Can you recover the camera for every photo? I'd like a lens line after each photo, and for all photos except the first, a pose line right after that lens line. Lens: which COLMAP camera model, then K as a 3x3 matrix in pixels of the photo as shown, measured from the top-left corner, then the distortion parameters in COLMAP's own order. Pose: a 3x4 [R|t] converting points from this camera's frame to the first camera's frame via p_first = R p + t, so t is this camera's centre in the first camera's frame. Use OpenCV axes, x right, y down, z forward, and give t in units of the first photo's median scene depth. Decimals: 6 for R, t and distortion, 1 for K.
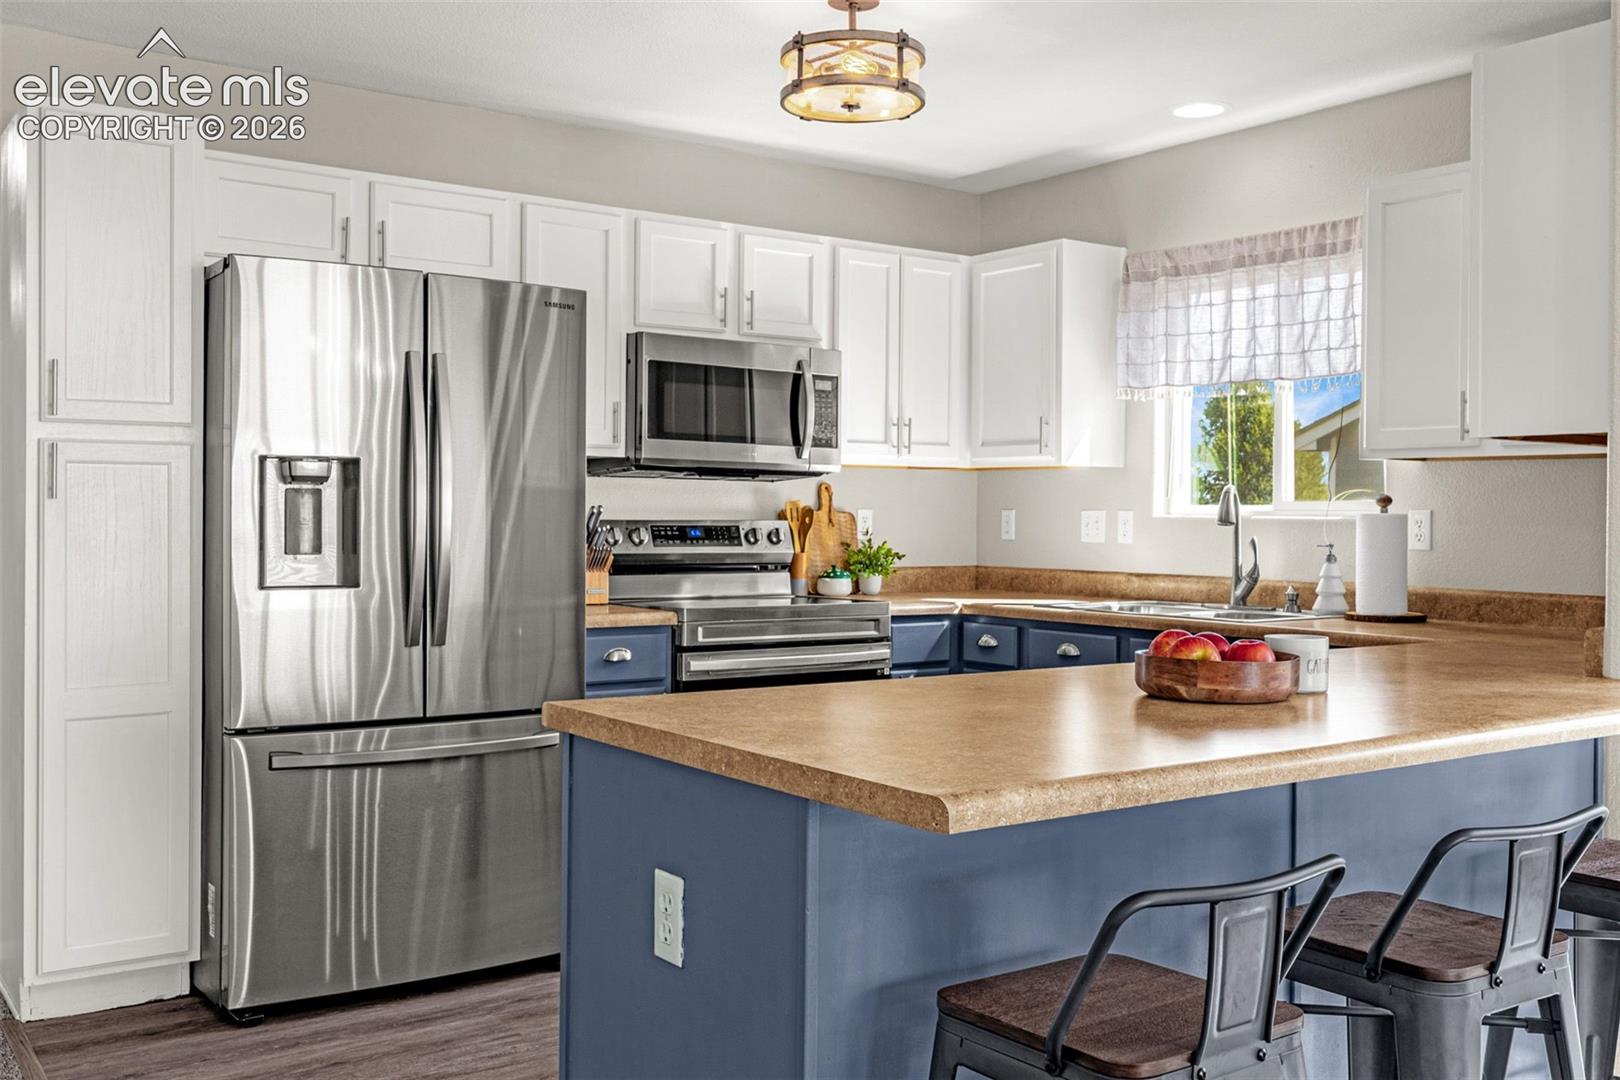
lens RADIAL K [[1515.1, 0, 810.0], [0, 1515.1, 540.0], [0, 0, 1]] dist [0.004173, -0.000206]
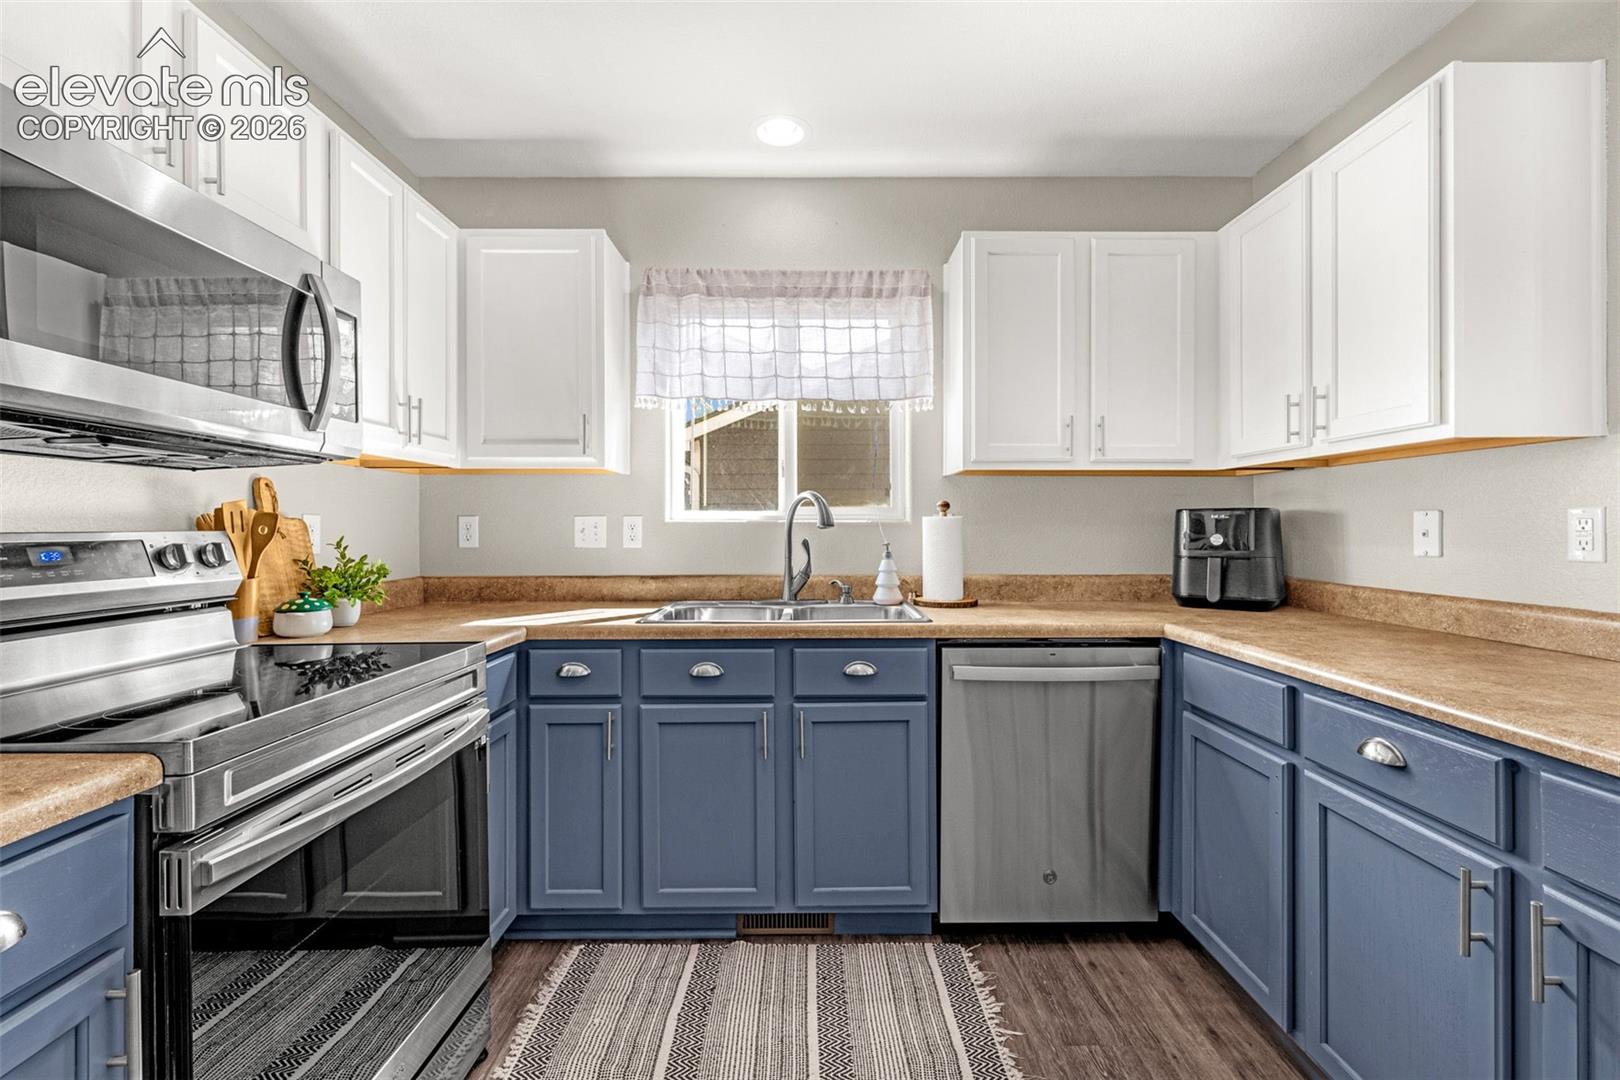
lens RADIAL K [[697.7, 0, 800.5], [0, 697.7, 530.3], [0, 0, 1]] dist [0.002202, 0.000389]
pose [[0.578393, -0.013970, 0.815639, -0.122587], [0.021611, 0.999765, 0.001798, -0.008604], [-0.815472, 0.016587, 0.578559, 0.658777]]
